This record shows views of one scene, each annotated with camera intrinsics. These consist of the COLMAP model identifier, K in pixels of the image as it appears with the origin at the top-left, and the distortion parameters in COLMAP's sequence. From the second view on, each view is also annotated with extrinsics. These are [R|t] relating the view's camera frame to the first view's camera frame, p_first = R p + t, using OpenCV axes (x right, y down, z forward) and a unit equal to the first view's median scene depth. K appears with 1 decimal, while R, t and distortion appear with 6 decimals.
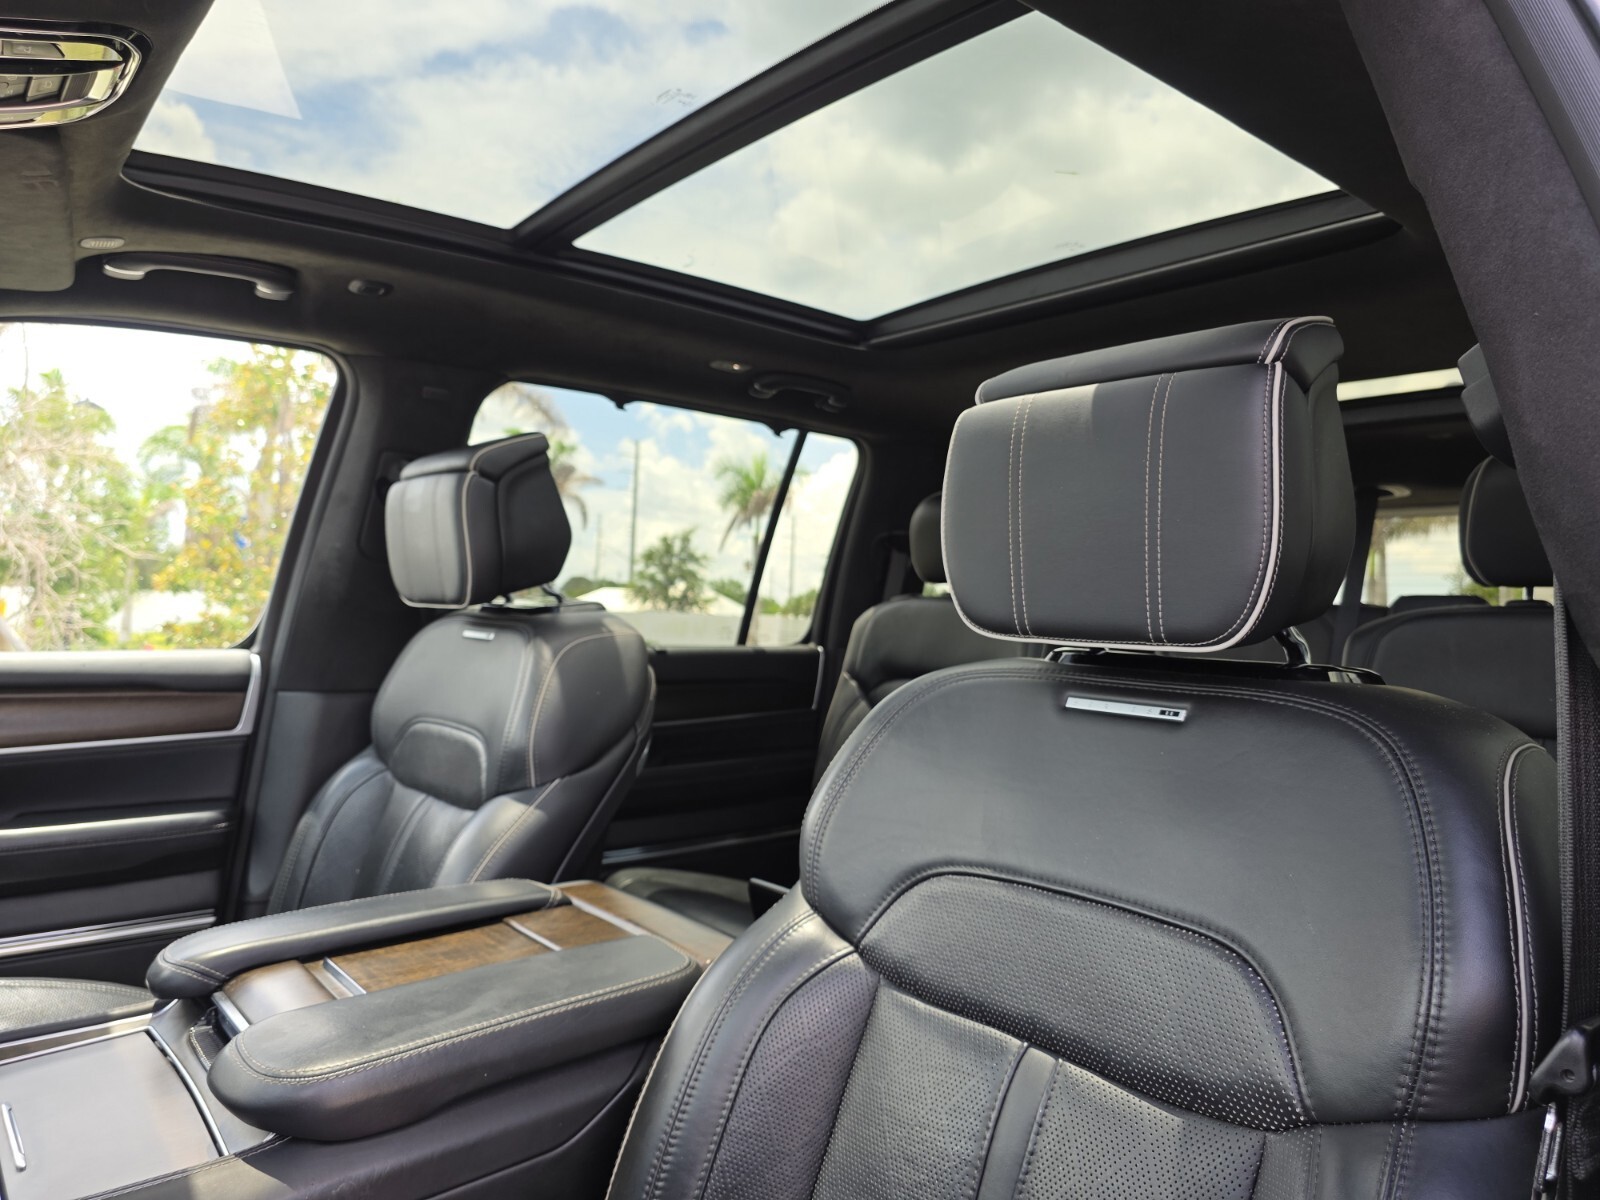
lens RADIAL K [[1096.1, 0, 801.3], [0, 1096.1, 595.8], [0, 0, 1]] dist [0.040749, -0.045605]
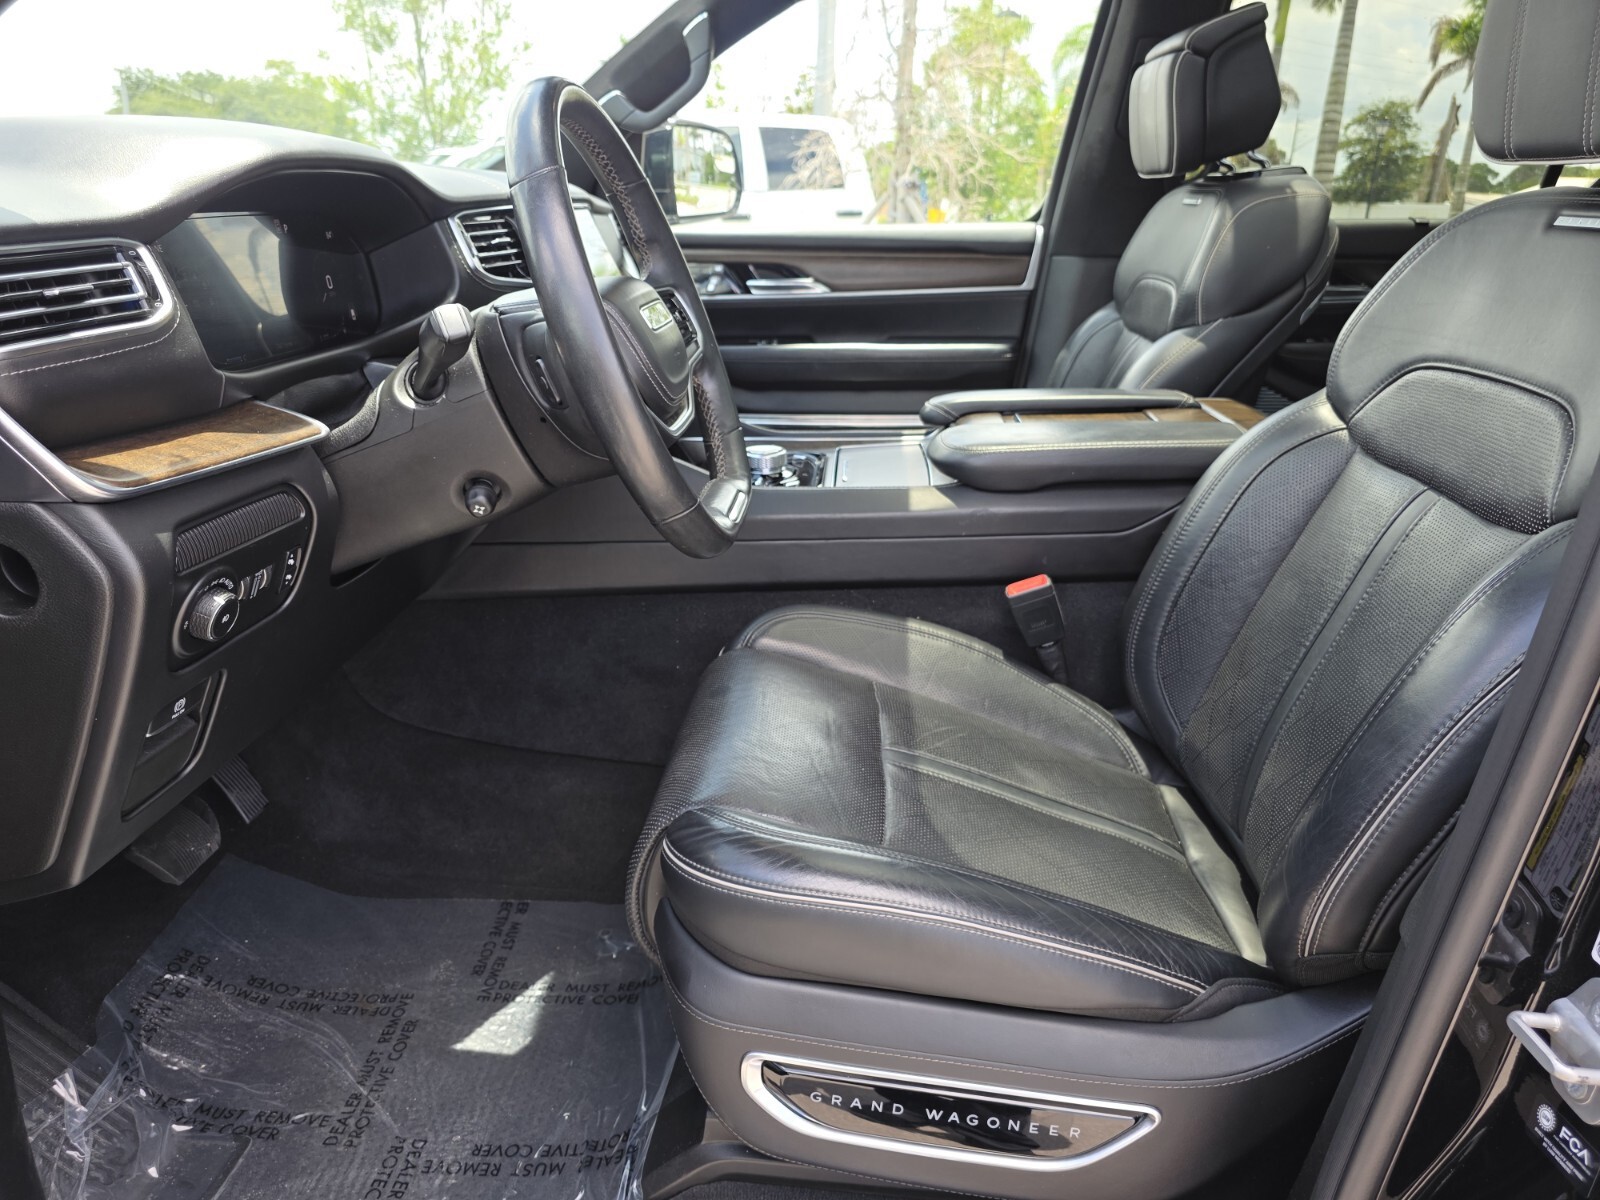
lens RADIAL K [[1078.9, 0, 806.7], [0, 1078.9, 575.1], [0, 0, 1]] dist [0.082735, -0.108872]
pose [[0.735081, 0.191551, -0.650357, 0.232256], [0.032775, 0.948096, 0.316290, 0.029699], [0.677186, -0.253814, 0.690650, -0.187939]]
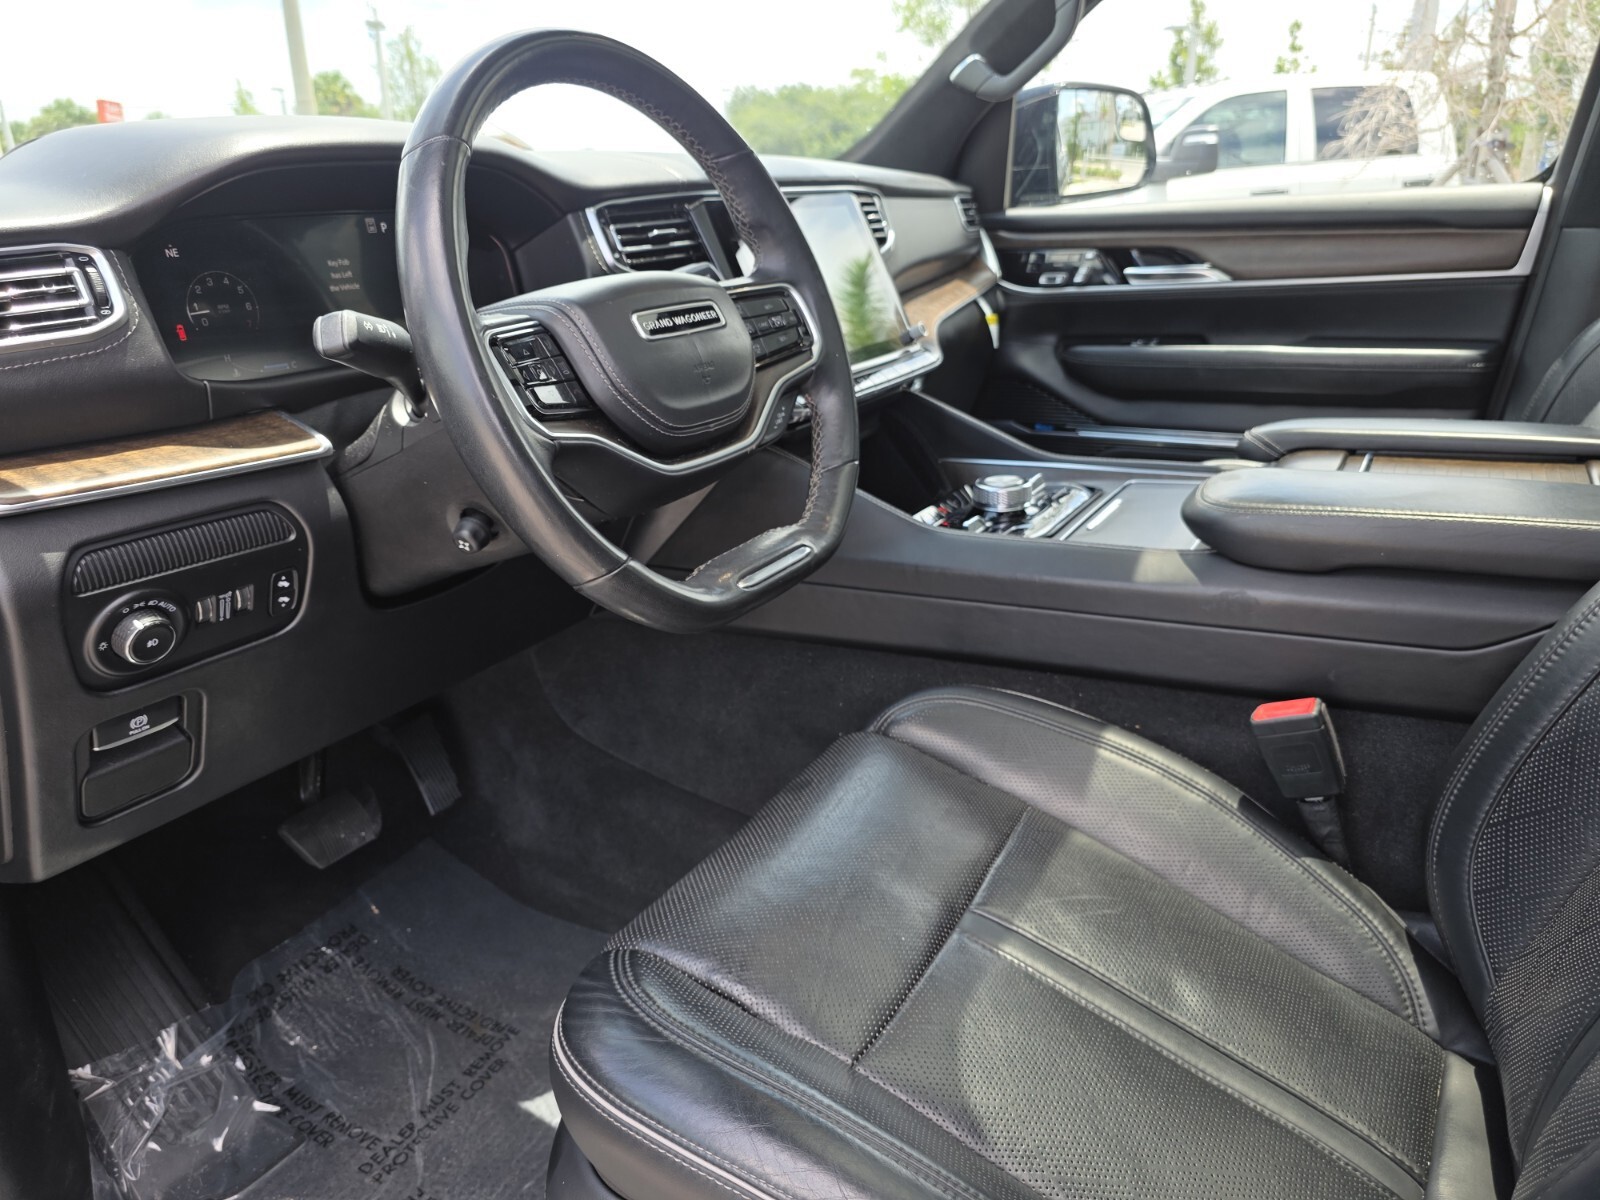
lens RADIAL K [[1096.1, 0, 801.3], [0, 1096.1, 595.8], [0, 0, 1]] dist [0.040749, -0.045605]
pose [[0.343467, 0.273552, -0.898443, 0.237270], [0.069010, 0.946703, 0.314628, 0.045436], [0.936626, -0.170066, 0.306283, 0.066743]]
